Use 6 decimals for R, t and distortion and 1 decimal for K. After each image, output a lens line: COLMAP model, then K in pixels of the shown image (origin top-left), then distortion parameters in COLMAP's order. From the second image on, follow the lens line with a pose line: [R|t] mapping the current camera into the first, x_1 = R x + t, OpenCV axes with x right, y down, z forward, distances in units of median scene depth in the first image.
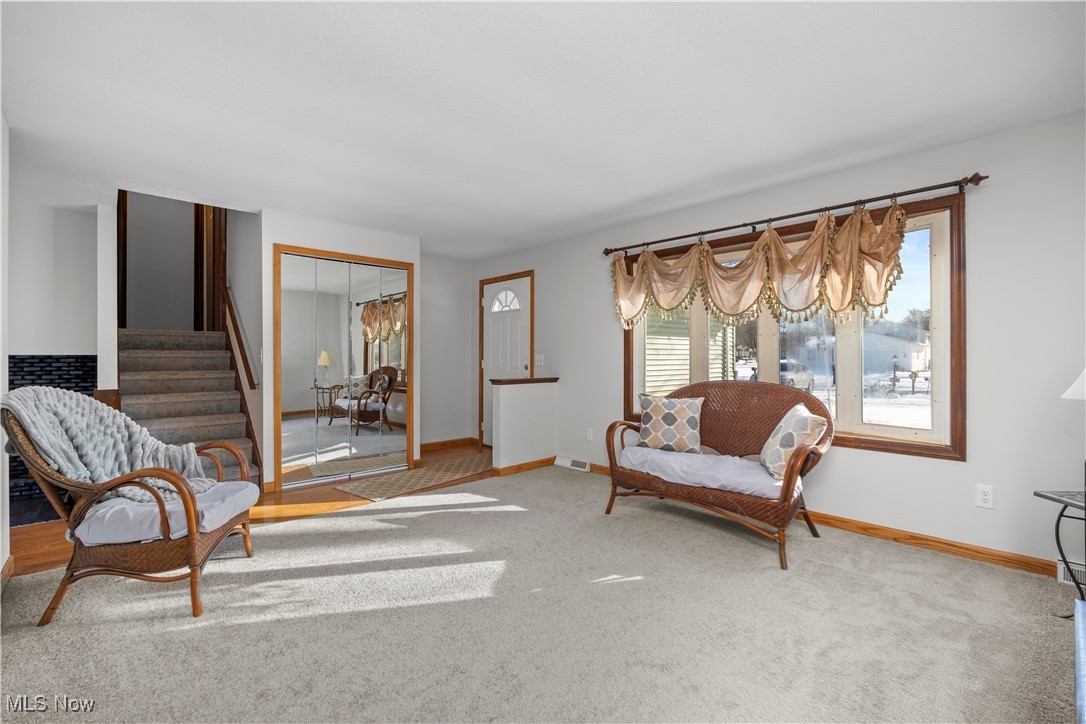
lens RADIAL K [[493.3, 0, 543.0], [0, 493.3, 362.0], [0, 0, 1]] dist [-0.001693, -0.000378]
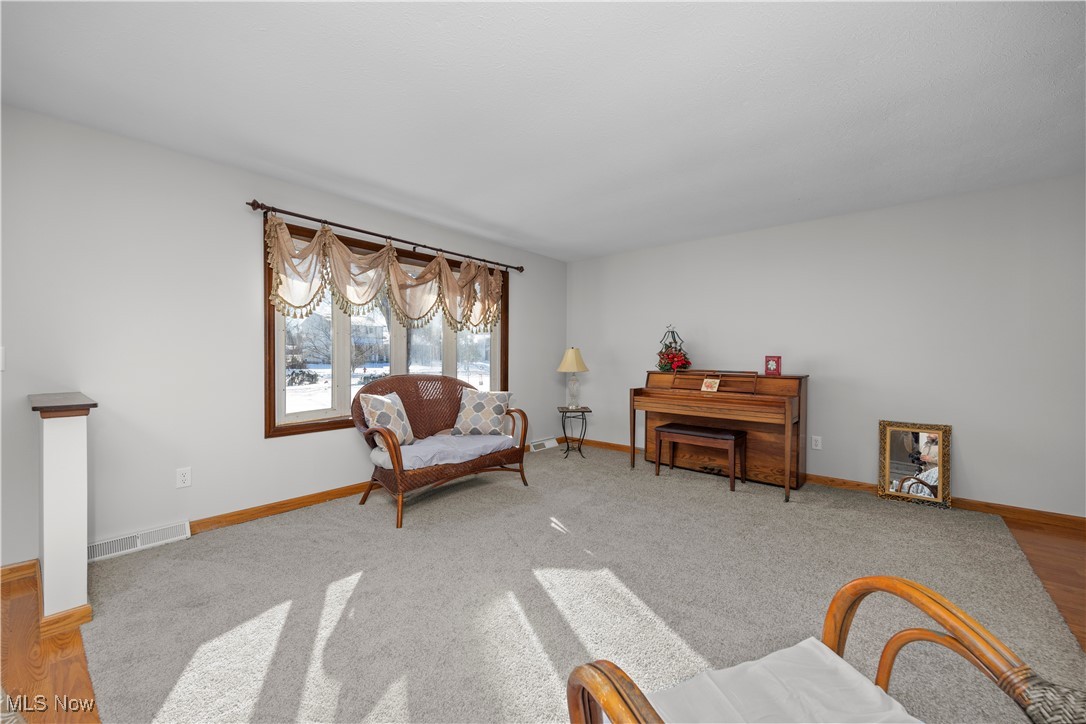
lens RADIAL K [[434.1, 0, 559.0], [0, 434.1, 362.0], [0, 0, 1]] dist [0.000470, 0.000037]
pose [[-0.164286, -0.026165, 0.986066, -0.746014], [-0.009192, 0.999645, 0.024994, -0.022895], [-0.986370, -0.004957, -0.164468, 0.888491]]
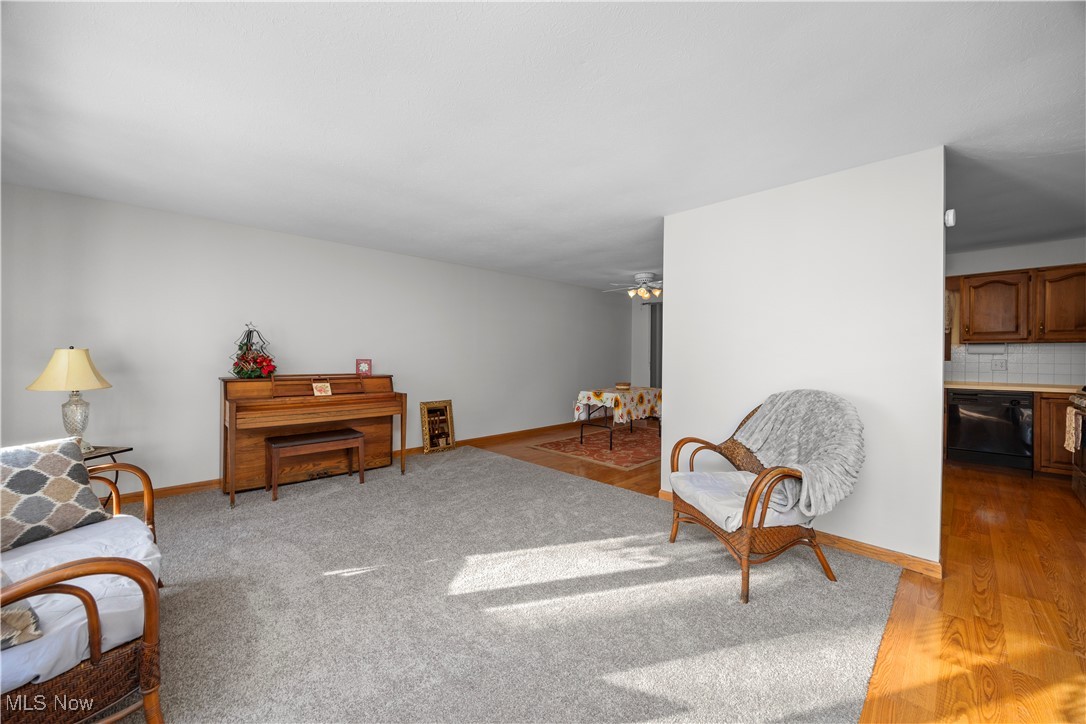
lens RADIAL K [[402.1, 0, 543.0], [0, 402.1, 362.0], [0, 0, 1]] dist [-0.000240, -0.000026]
pose [[-0.998681, -0.015191, -0.049055, -0.168716], [-0.015855, 0.999787, 0.013176, -0.031542], [0.048845, 0.013936, -0.998709, 1.418210]]
